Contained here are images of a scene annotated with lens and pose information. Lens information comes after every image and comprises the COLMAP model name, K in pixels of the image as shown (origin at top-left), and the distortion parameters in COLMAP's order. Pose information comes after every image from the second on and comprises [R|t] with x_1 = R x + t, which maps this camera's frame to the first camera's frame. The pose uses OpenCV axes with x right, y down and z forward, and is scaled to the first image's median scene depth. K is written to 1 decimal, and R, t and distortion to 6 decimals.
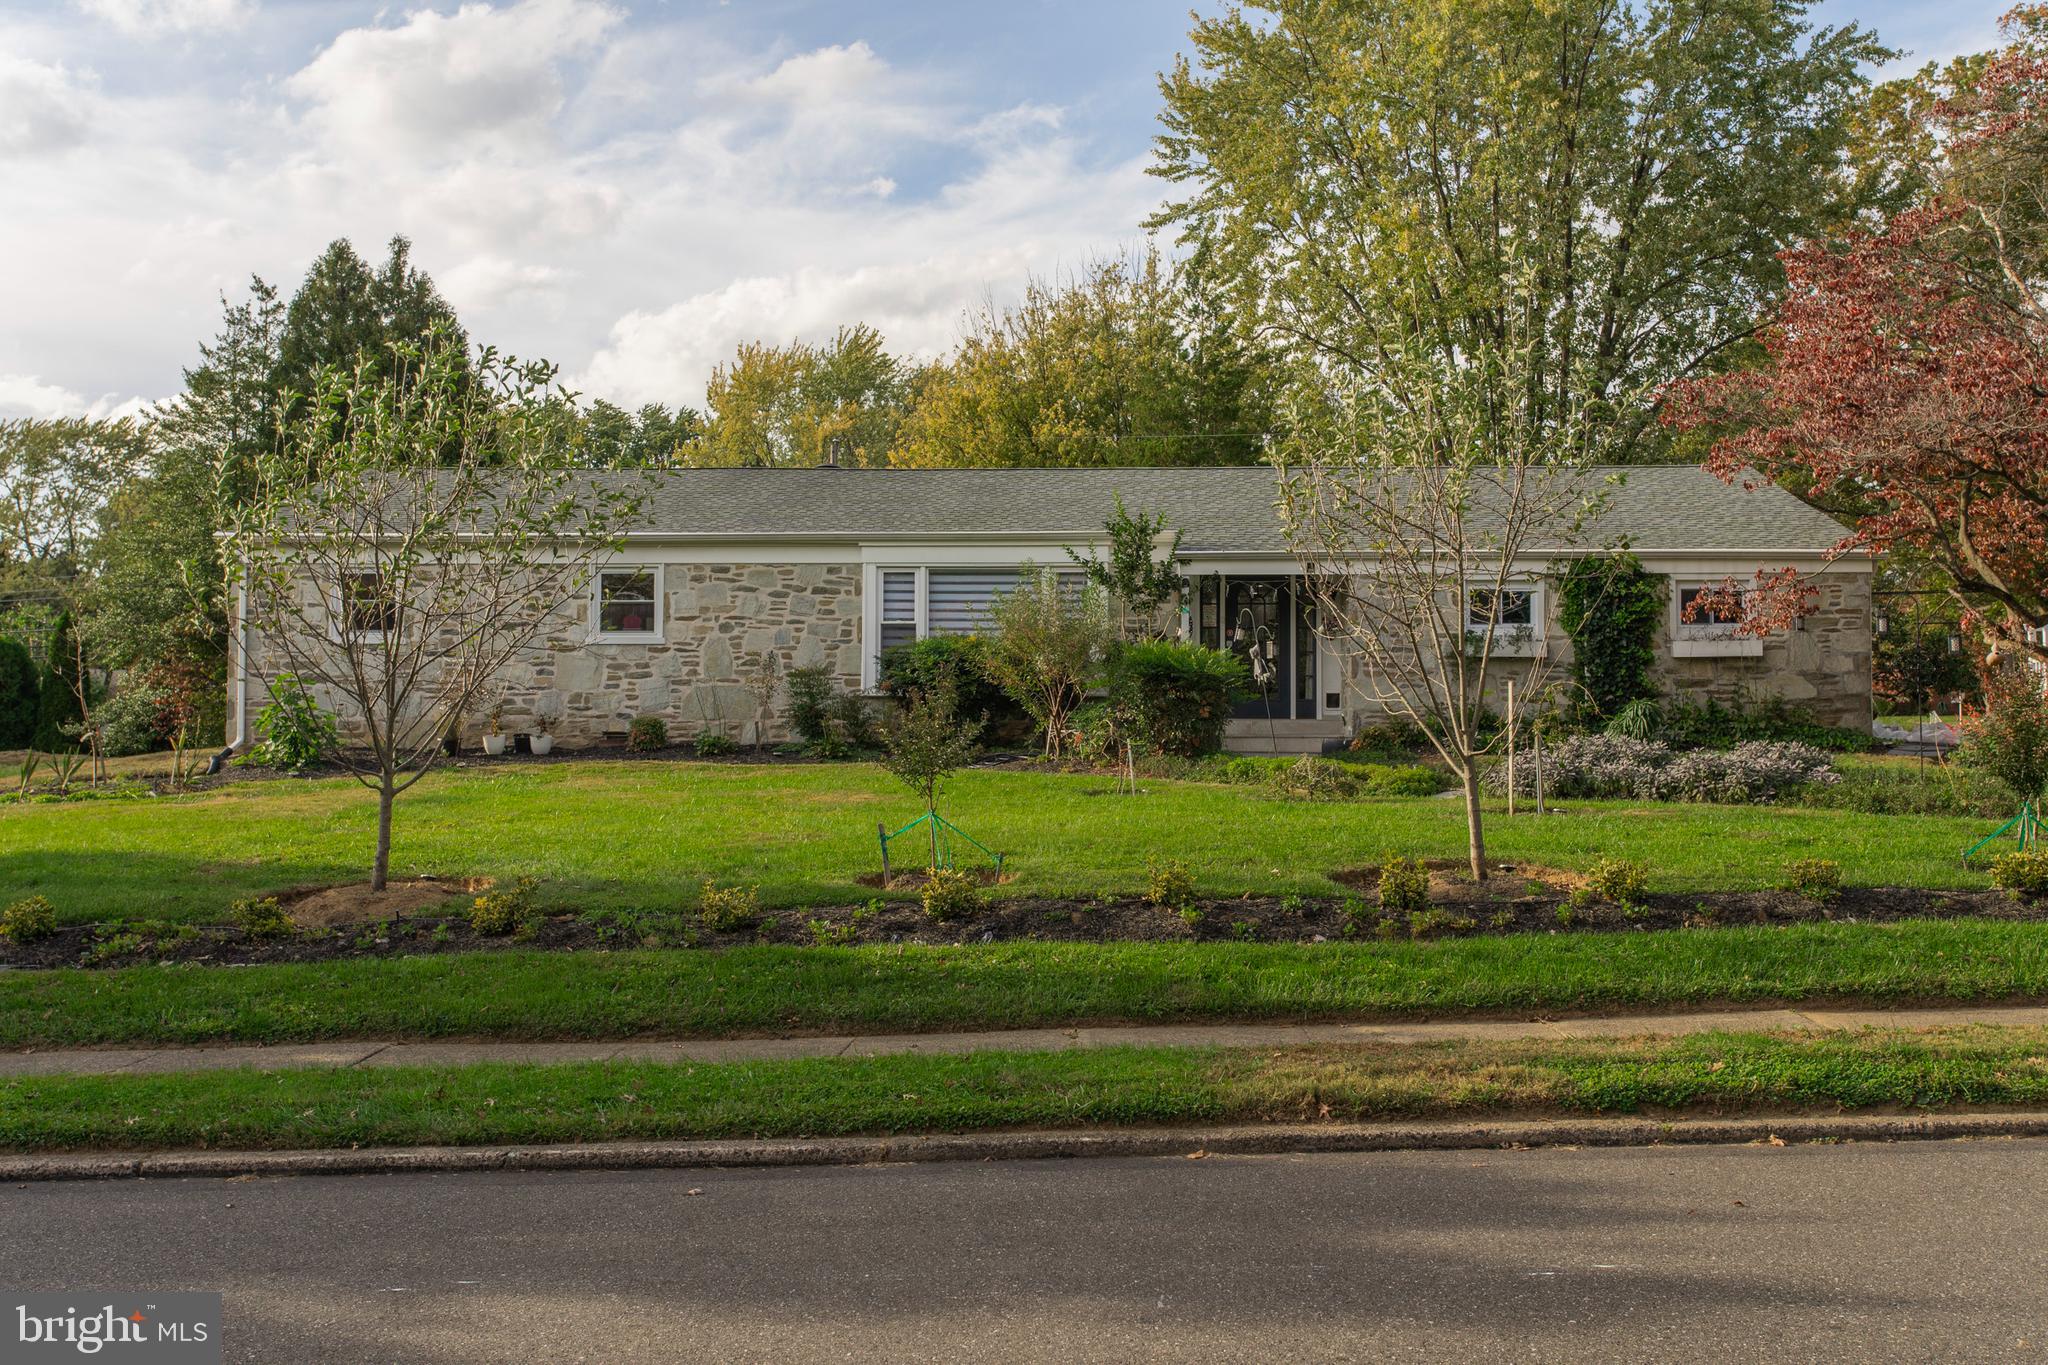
lens RADIAL K [[2062.5, 0, 1042.1], [0, 2062.5, 684.6], [0, 0, 1]] dist [0.008420, 0.000000]
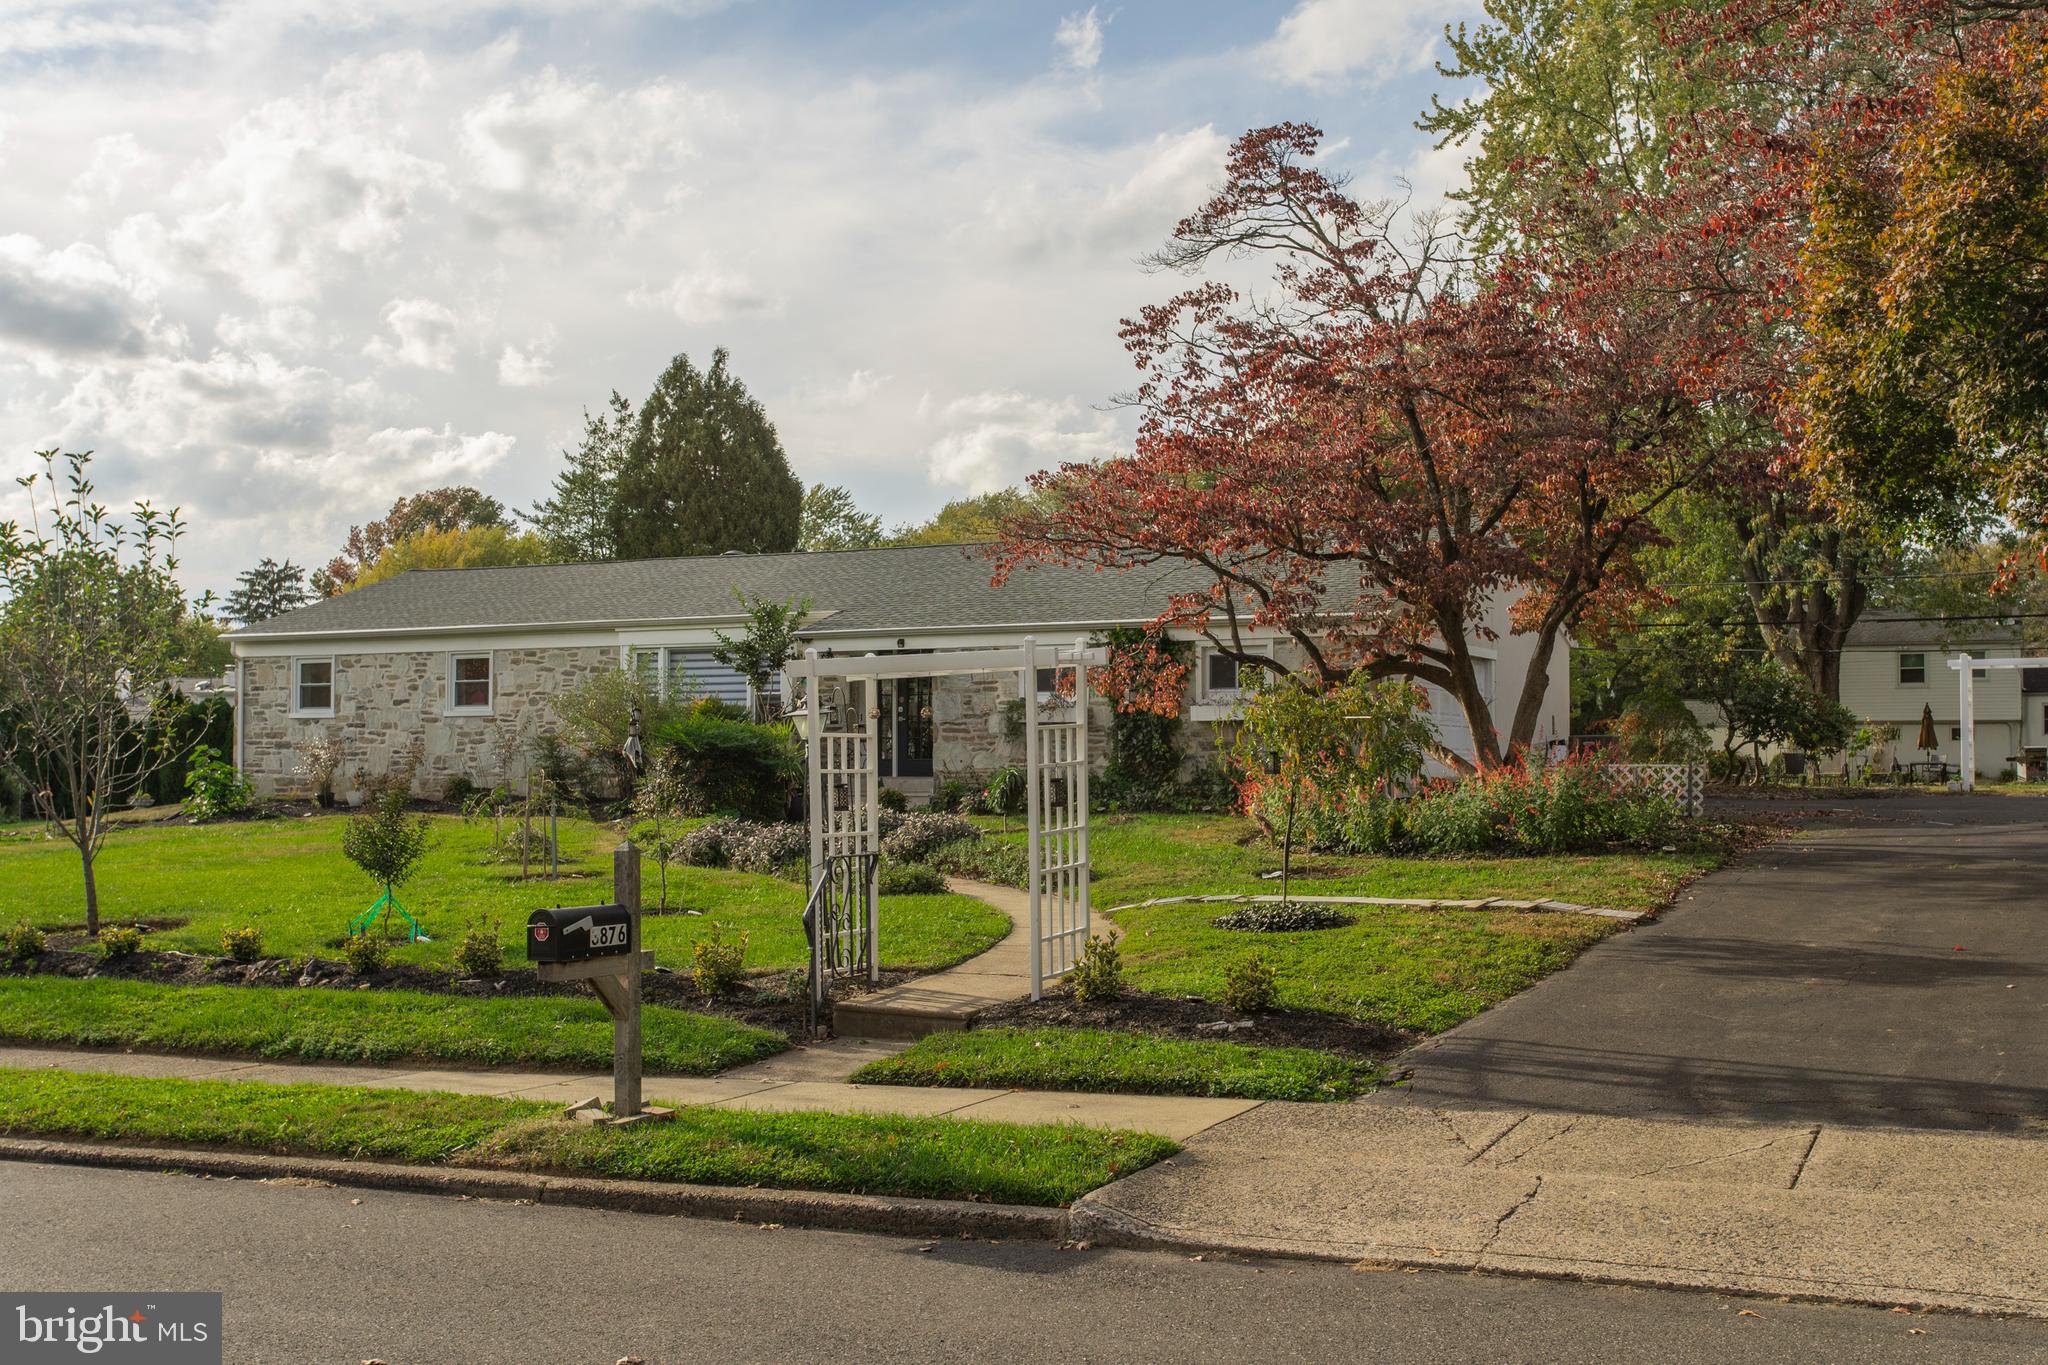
lens RADIAL K [[2062.5, 0, 1036.3], [0, 2062.5, 677.3], [0, 0, 1]] dist [0.008420, 0.000000]
pose [[0.911673, -0.019332, -0.410461, 0.614904], [0.014400, 0.999782, -0.015103, -0.019344], [0.410664, 0.007858, 0.911753, 0.018041]]
